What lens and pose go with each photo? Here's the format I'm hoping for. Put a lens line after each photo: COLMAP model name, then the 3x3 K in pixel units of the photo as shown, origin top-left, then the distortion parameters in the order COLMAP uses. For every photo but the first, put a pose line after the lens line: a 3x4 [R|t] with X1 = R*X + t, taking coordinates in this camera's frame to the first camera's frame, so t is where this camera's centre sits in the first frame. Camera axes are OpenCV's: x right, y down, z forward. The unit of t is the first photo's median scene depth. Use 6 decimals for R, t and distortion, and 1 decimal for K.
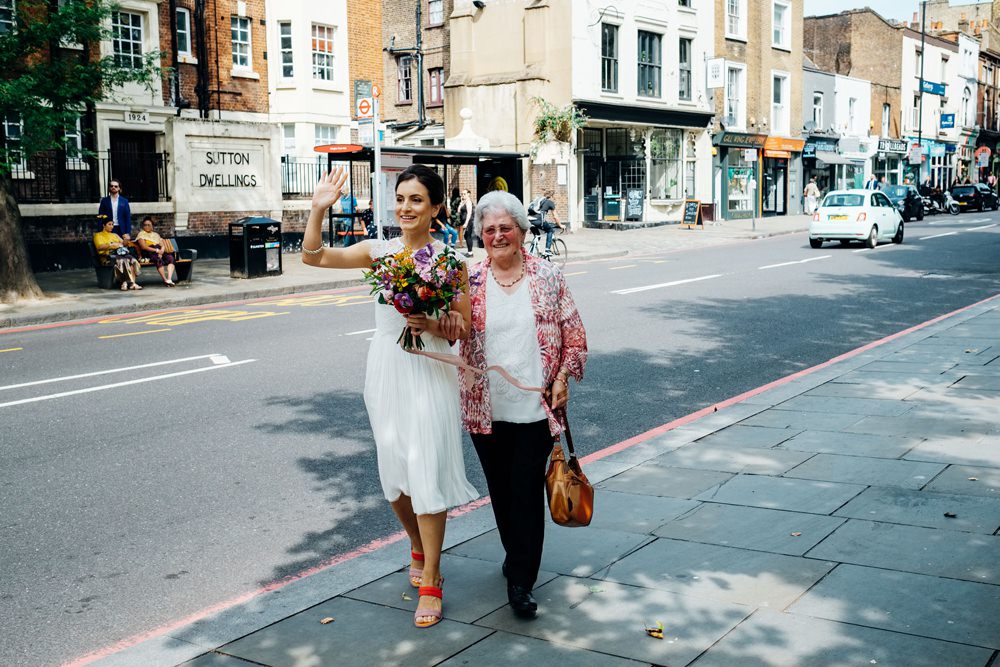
lens RADIAL K [[978.1, 0, 500.0], [0, 978.1, 333.5], [0, 0, 1]] dist [-0.010891, 0.002827]
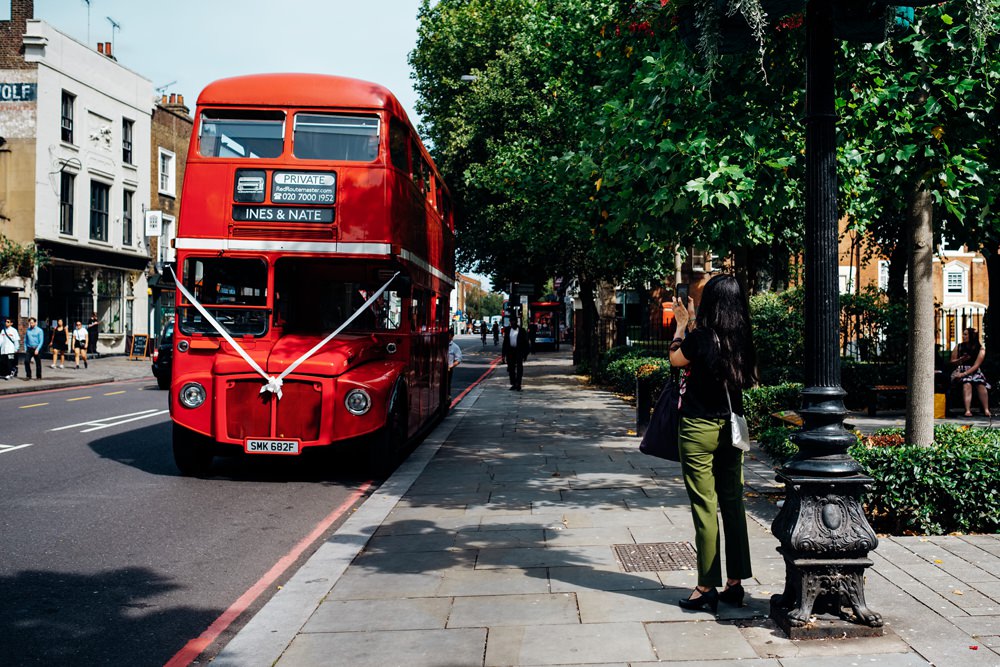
lens RADIAL K [[978.1, 0, 500.0], [0, 978.1, 333.5], [0, 0, 1]] dist [-0.010891, 0.002827]
pose [[0.811435, 0.031354, 0.583601, -0.111268], [0.051390, 0.990865, -0.124685, 0.019971], [-0.582179, 0.131165, 0.802411, -0.120717]]
